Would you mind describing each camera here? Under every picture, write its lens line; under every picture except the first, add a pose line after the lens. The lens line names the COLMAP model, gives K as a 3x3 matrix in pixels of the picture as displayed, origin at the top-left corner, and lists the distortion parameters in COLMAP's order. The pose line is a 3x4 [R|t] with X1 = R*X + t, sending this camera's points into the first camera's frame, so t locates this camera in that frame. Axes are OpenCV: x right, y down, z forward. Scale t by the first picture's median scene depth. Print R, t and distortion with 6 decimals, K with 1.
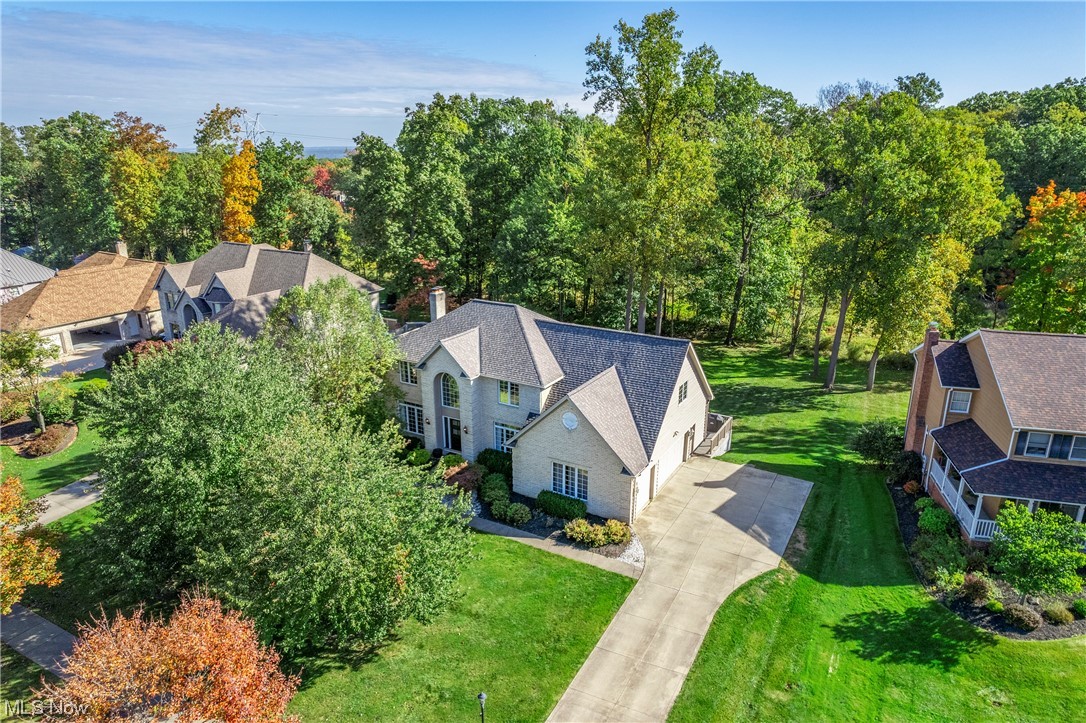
lens RADIAL K [[685.5, 0, 552.3], [0, 685.5, 359.7], [0, 0, 1]] dist [-0.086896, 0.066461]
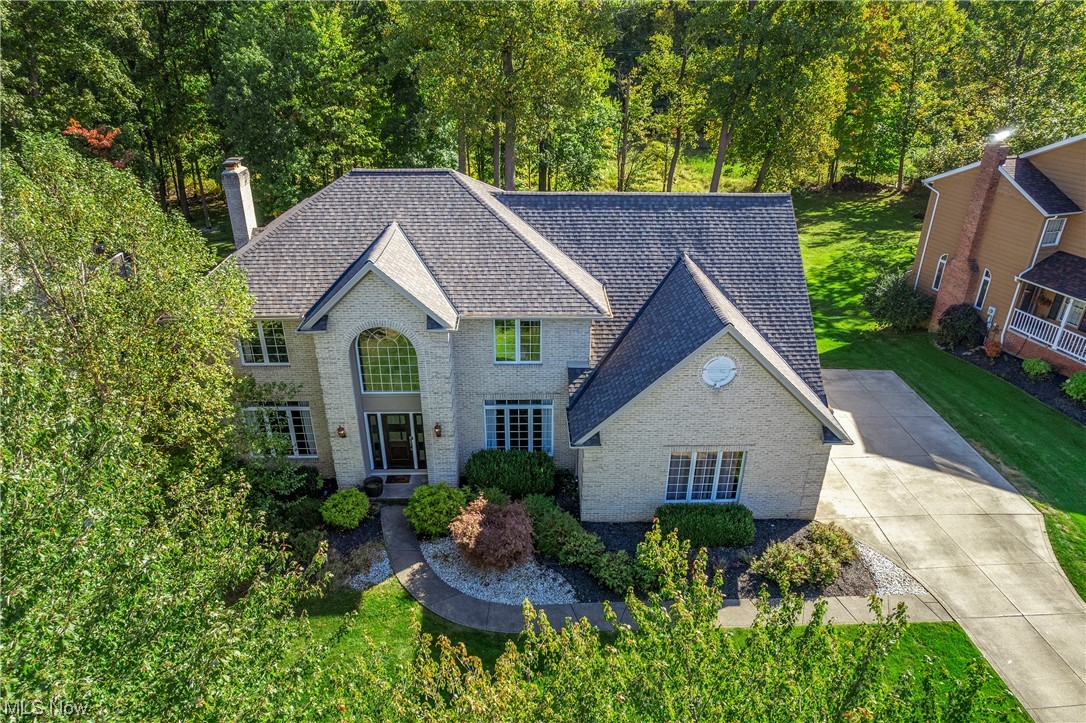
lens RADIAL K [[708.8, 0, 557.4], [0, 708.8, 374.2], [0, 0, 1]] dist [-0.088901, 0.075619]
pose [[0.858890, -0.236654, 0.454207, -0.274759], [0.148290, 0.963765, 0.221736, -0.038353], [-0.490223, -0.123093, 0.862861, 0.511510]]
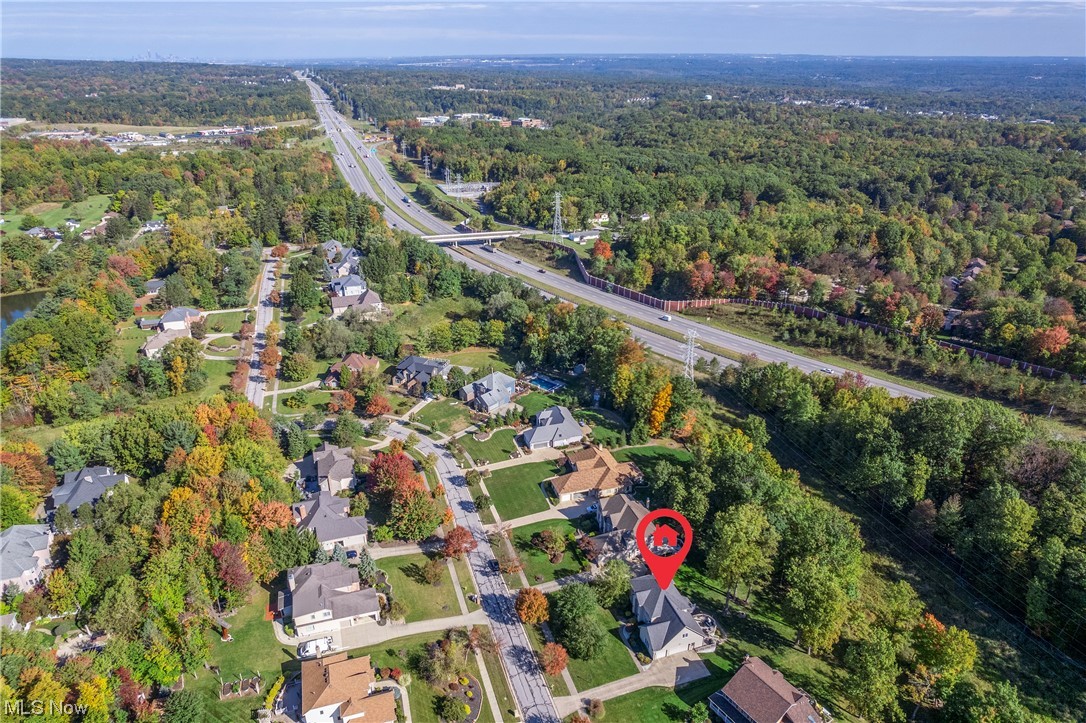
lens RADIAL K [[679.7, 0, 573.1], [0, 679.7, 364.9], [0, 0, 1]] dist [-0.083988, 0.061885]
pose [[0.753116, 0.274924, -0.597690, 1.446183], [-0.214097, 0.961464, 0.172481, -1.789073], [0.622077, -0.001934, 0.782954, -2.145638]]
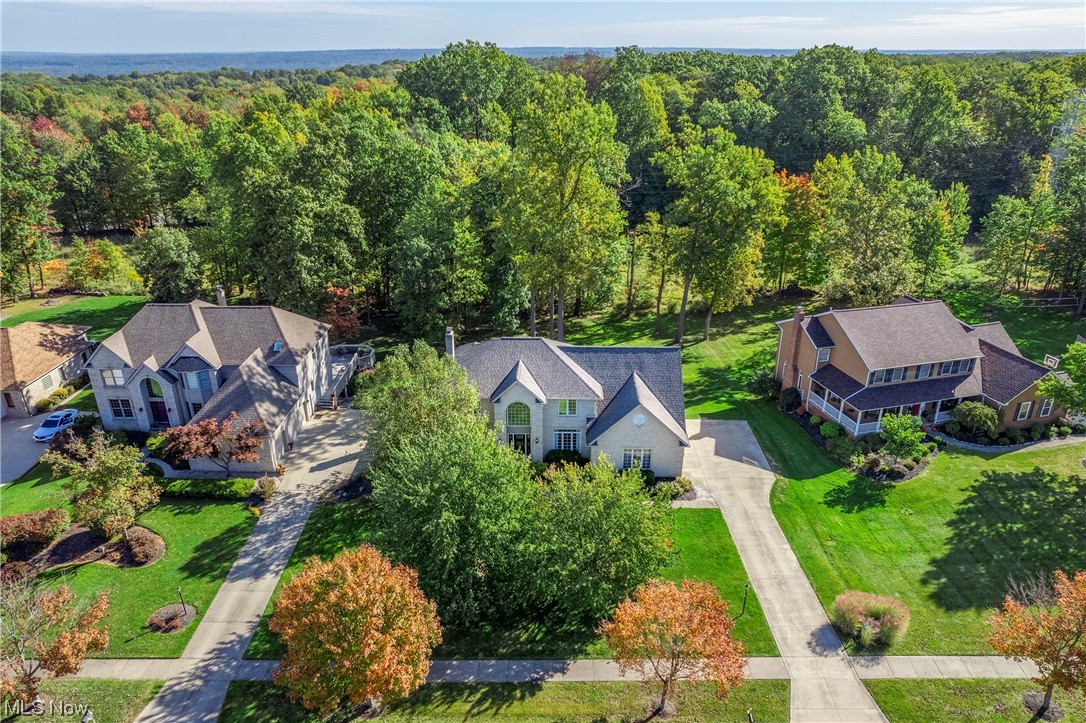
lens RADIAL K [[708.8, 0, 557.4], [0, 708.8, 374.2], [0, 0, 1]] dist [-0.088901, 0.075619]
pose [[0.883587, -0.194817, 0.425818, -0.642537], [0.144302, 0.978375, 0.148188, -0.217114], [-0.445479, -0.069490, 0.892591, -0.225088]]
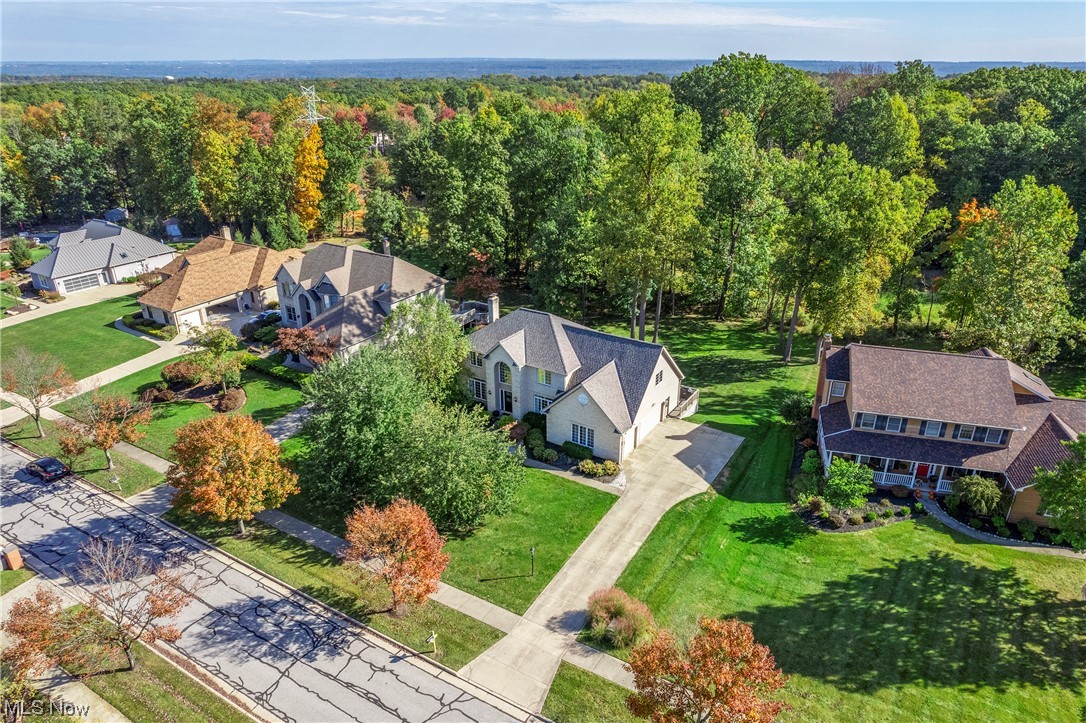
lens RADIAL K [[679.7, 0, 573.1], [0, 679.7, 364.9], [0, 0, 1]] dist [-0.083988, 0.061885]
pose [[0.999826, 0.014392, -0.011843, 0.017118], [-0.013006, 0.993871, 0.109781, -0.137974], [0.013350, -0.109608, 0.993885, -0.478702]]
